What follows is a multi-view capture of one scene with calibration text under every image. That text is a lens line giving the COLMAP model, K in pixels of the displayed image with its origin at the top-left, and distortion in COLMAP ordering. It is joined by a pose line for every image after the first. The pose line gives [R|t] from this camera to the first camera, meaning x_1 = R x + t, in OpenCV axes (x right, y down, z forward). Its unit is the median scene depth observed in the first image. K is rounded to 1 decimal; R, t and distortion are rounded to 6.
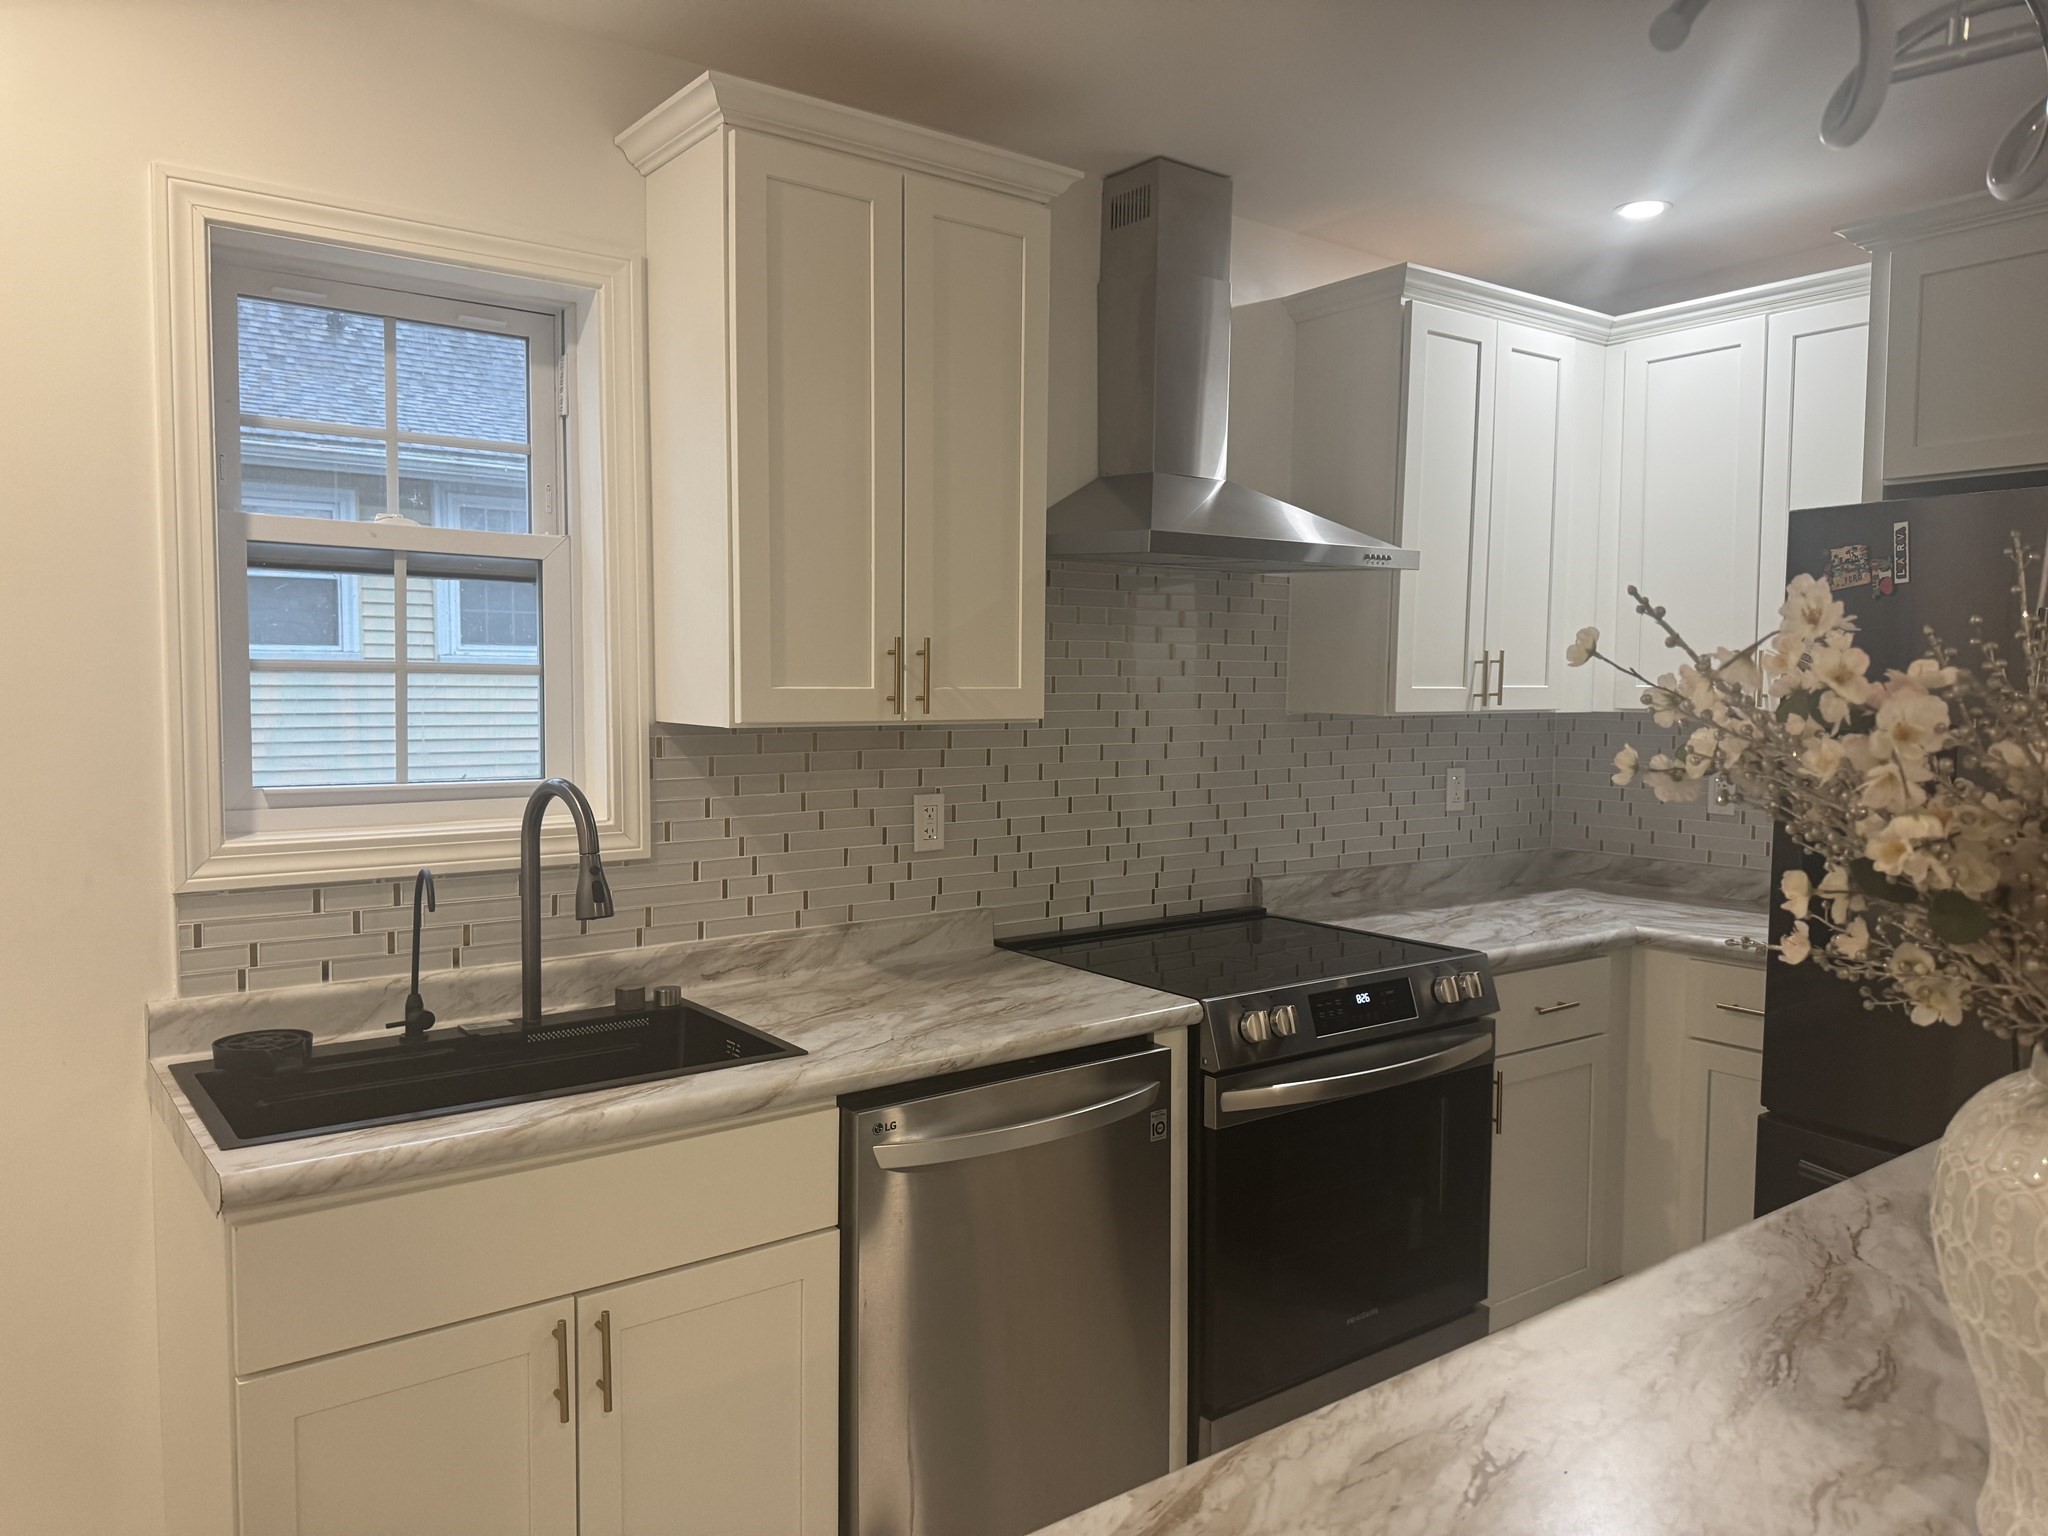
lens RADIAL K [[1439.1, 0, 1025.7], [0, 1439.1, 774.6], [0, 0, 1]] dist [0.073308, -0.088259]
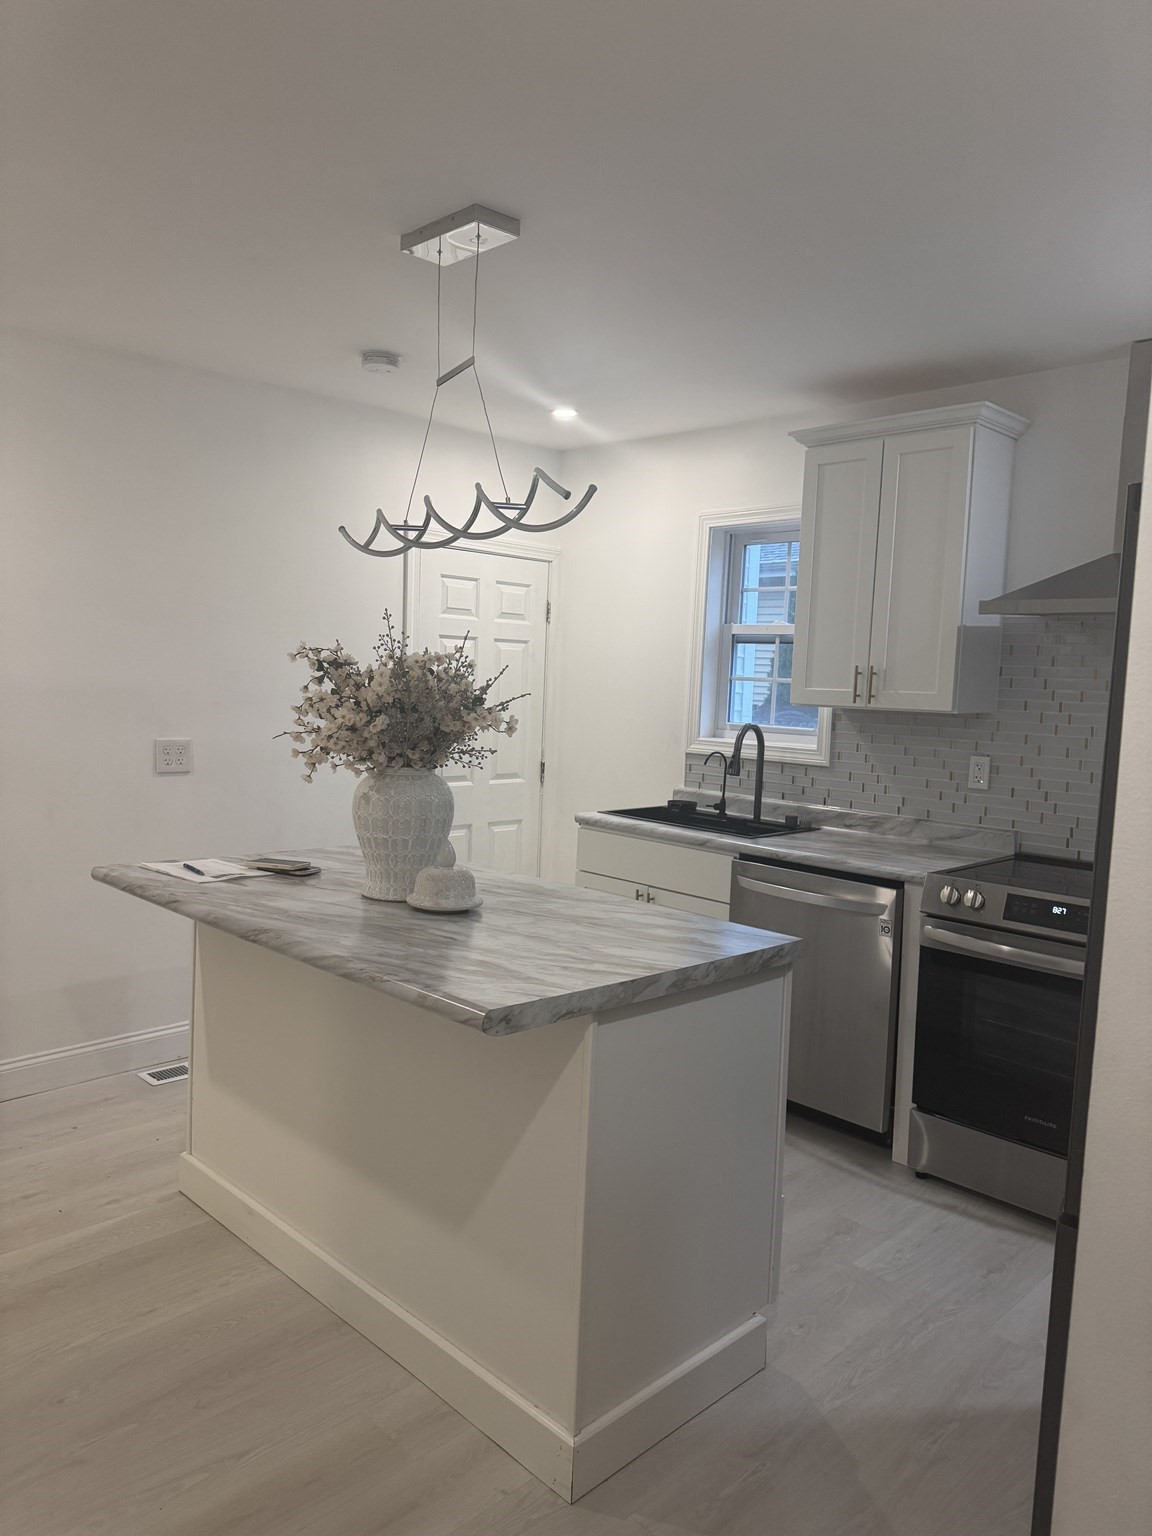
lens RADIAL K [[1079.3, 0, 541.3], [0, 1079.3, 771.2], [0, 0, 1]] dist [0.073308, -0.088259]
pose [[0.118955, 0.089325, -0.988874, 1.281150], [-0.099946, 0.991964, 0.077581, -0.019732], [0.987857, 0.089605, 0.126927, 0.335091]]
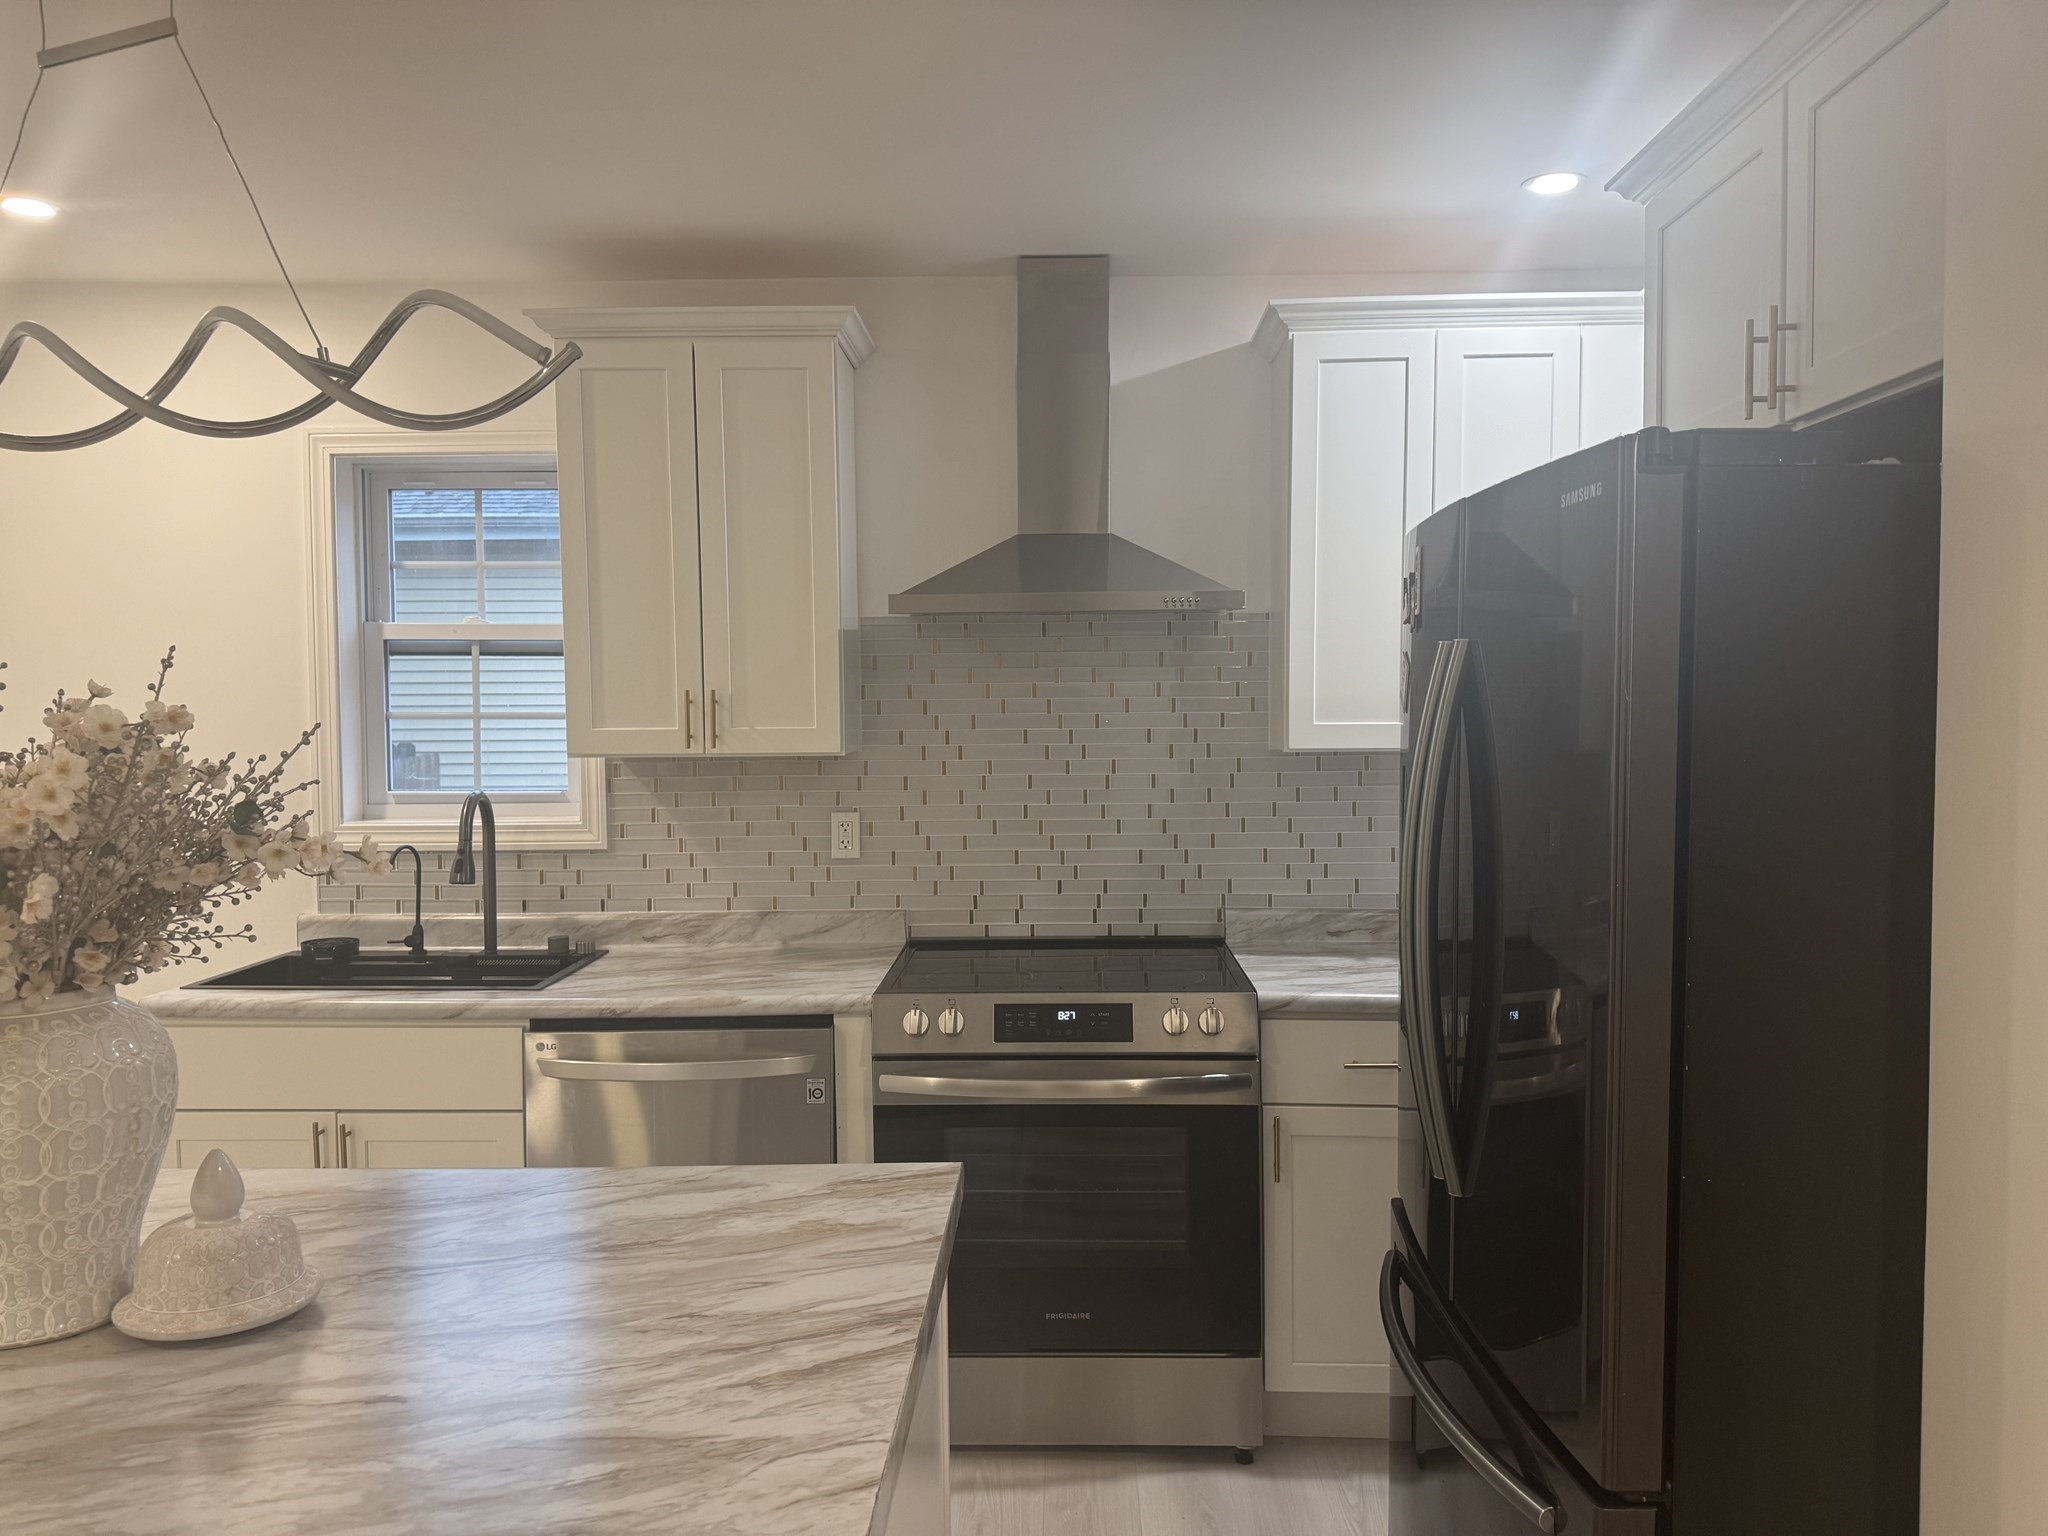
lens RADIAL K [[1446.8, 0, 1024.0], [0, 1446.8, 768.0], [0, 0, 1]] dist [0.088903, -0.120636]
pose [[0.783227, 0.018191, -0.621470, 0.892449], [-0.028067, 0.999587, -0.006114, -0.022781], [0.621102, 0.022232, 0.783414, 0.136128]]
